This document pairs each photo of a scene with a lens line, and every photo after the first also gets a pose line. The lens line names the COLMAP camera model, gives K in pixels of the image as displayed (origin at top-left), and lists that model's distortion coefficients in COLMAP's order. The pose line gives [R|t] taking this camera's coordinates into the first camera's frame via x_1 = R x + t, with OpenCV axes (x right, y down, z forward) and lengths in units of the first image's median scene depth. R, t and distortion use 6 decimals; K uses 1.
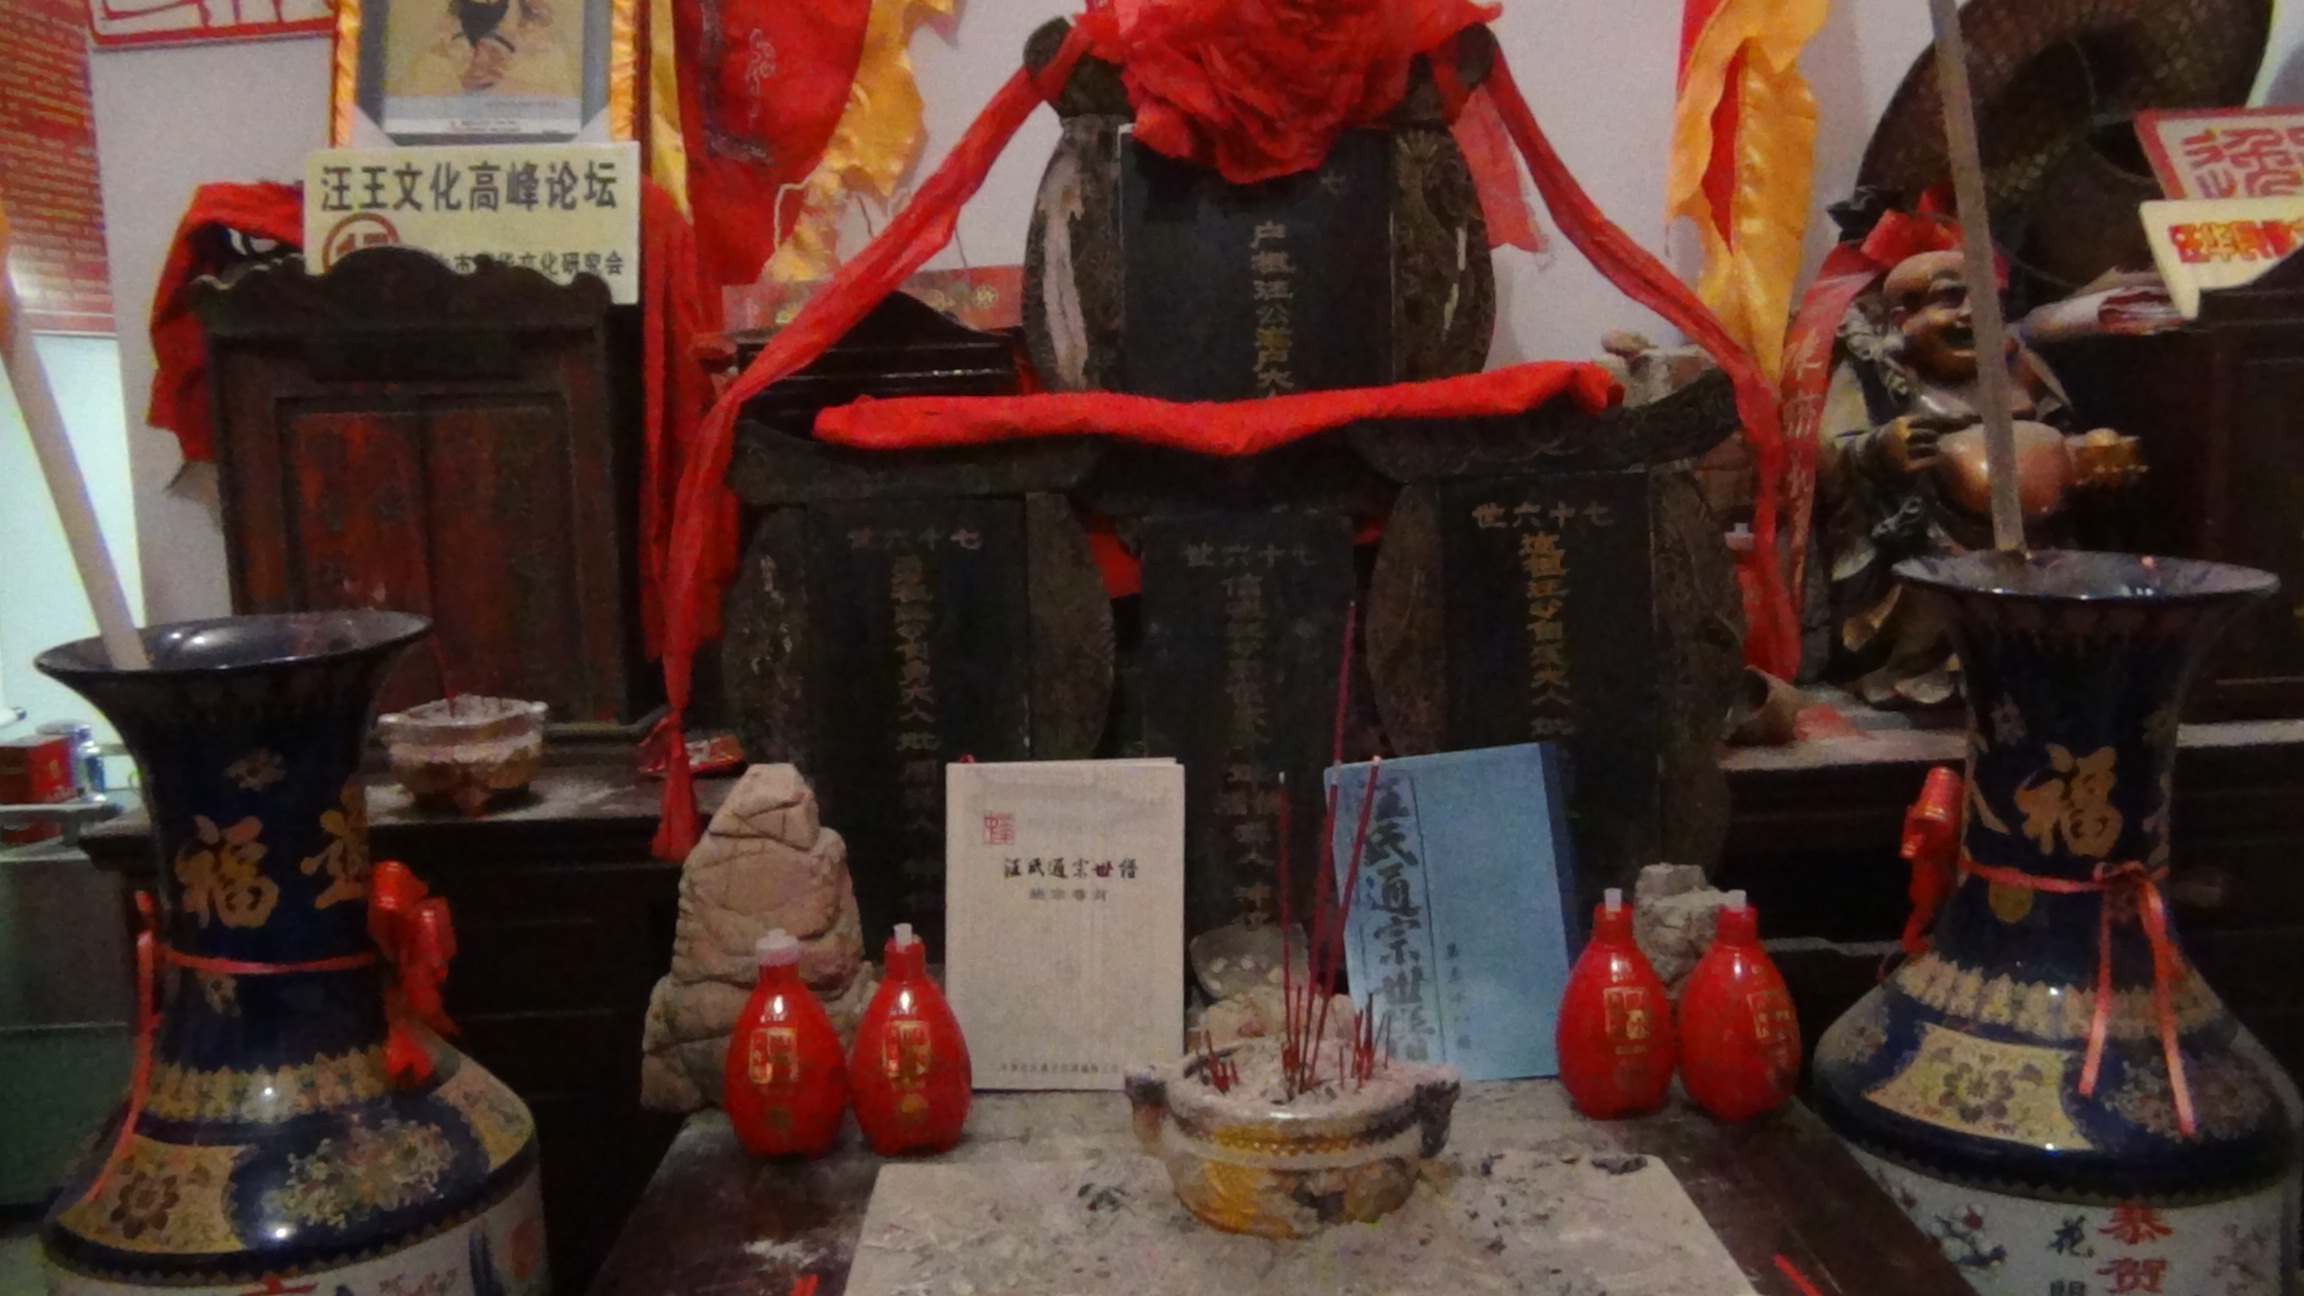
lens RADIAL K [[1931.4, 0, 1152.0], [0, 1931.4, 648.0], [0, 0, 1]] dist [0.005018, -0.019375]
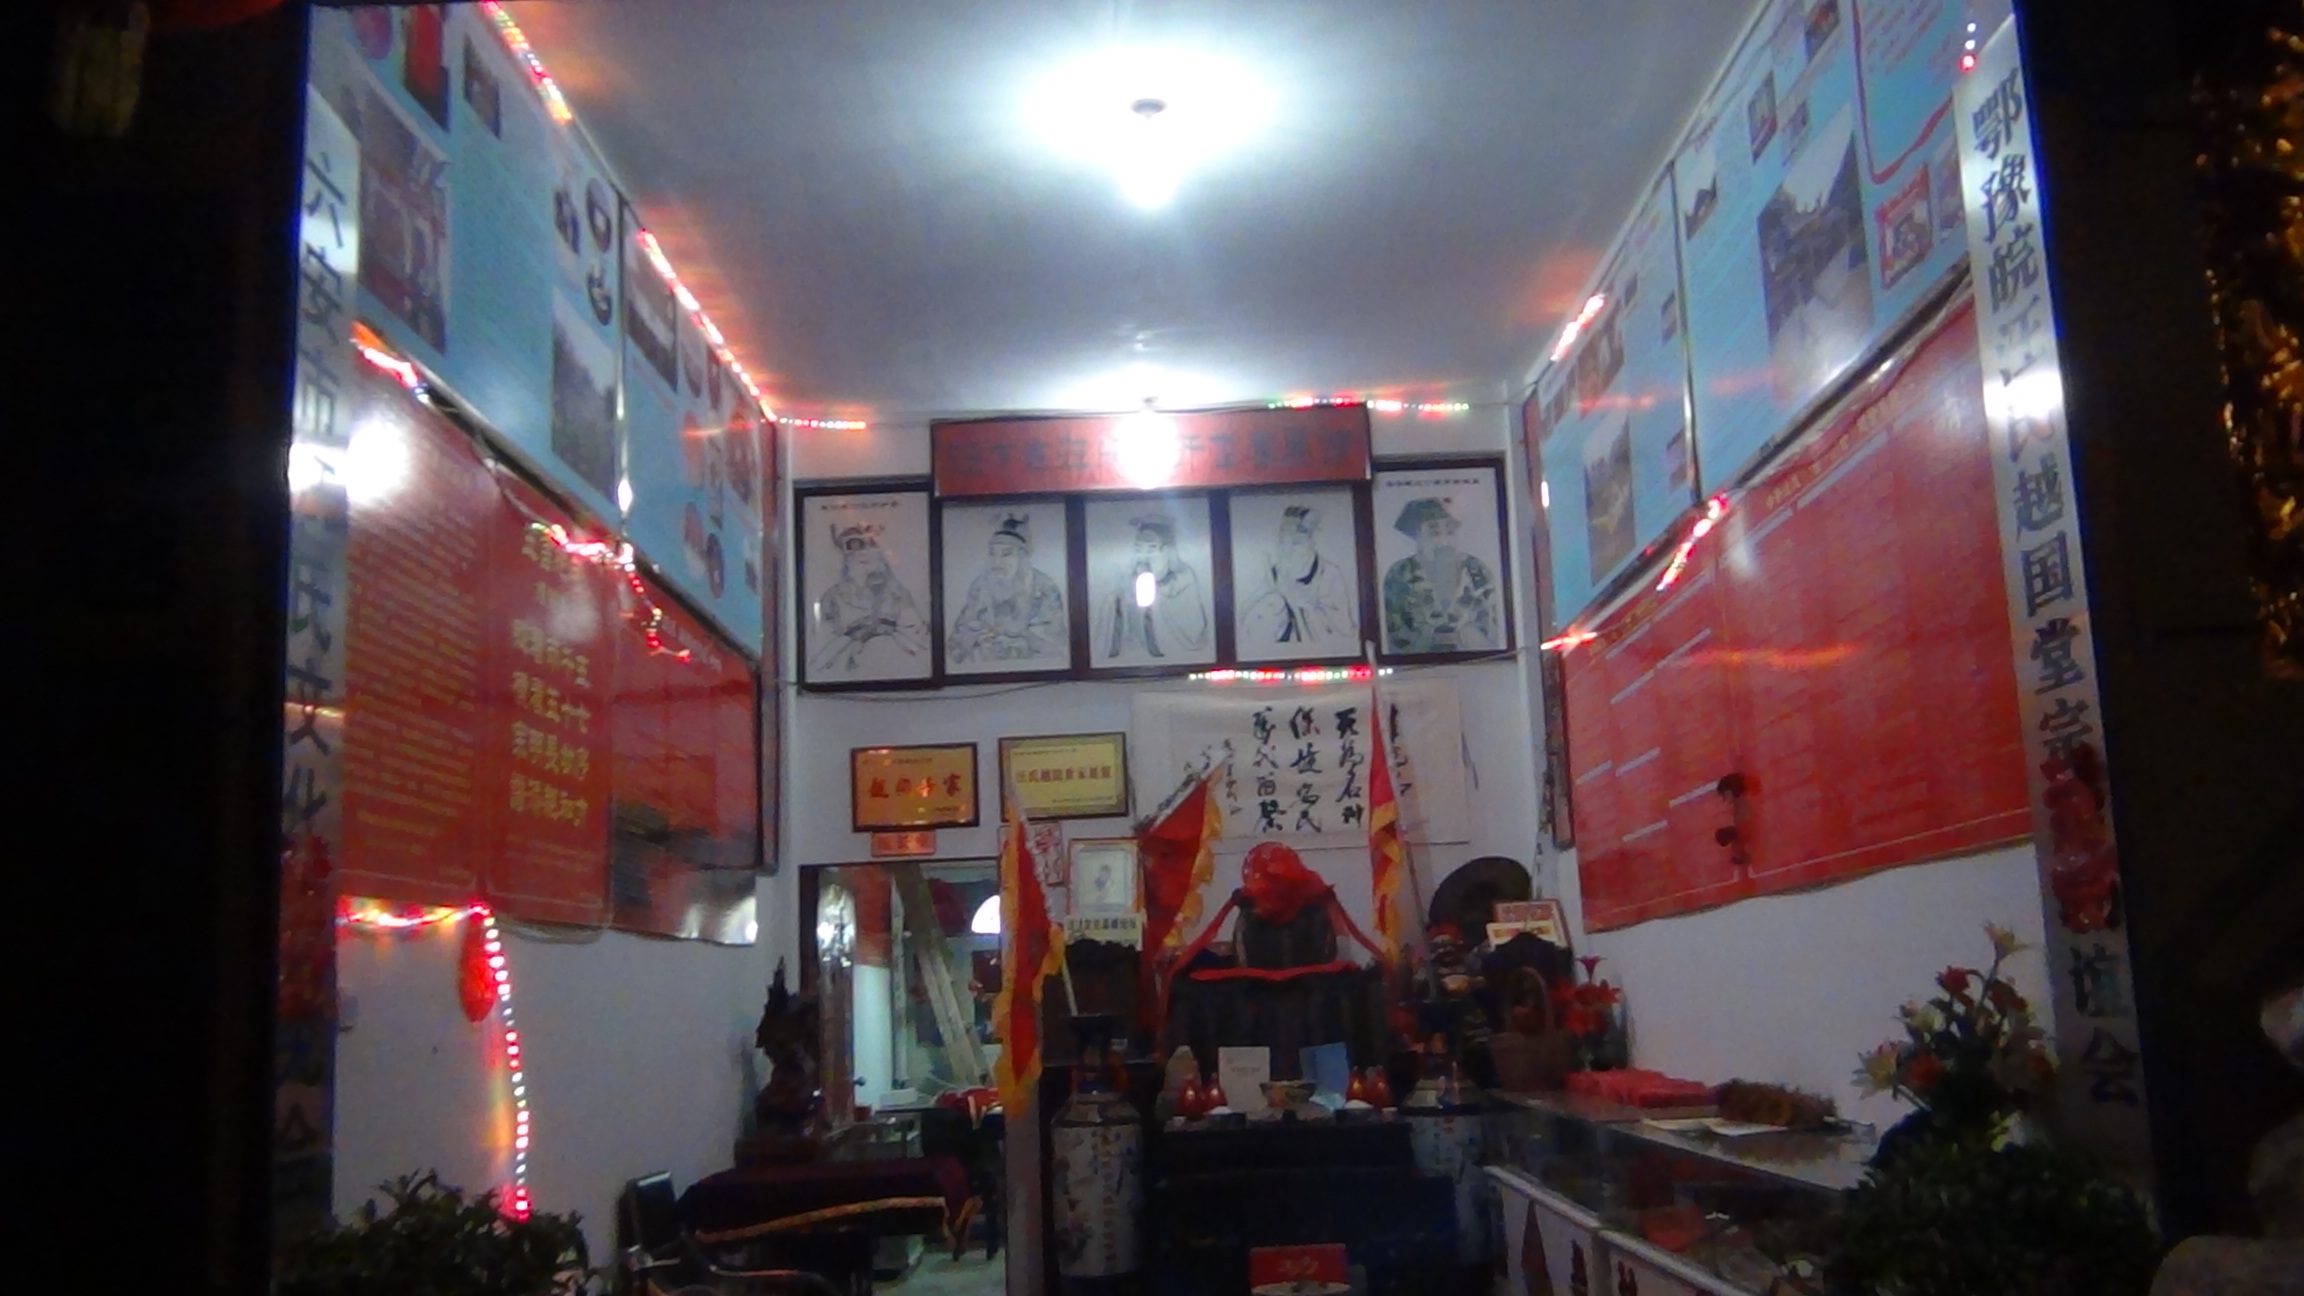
lens RADIAL K [[1931.4, 0, 1152.0], [0, 1931.4, 648.0], [0, 0, 1]] dist [0.005018, -0.019375]
pose [[0.998210, -0.019511, -0.056539, 0.015762], [0.000326, 0.947058, -0.321063, 0.604851], [0.059810, 0.320470, 0.945369, -3.518509]]
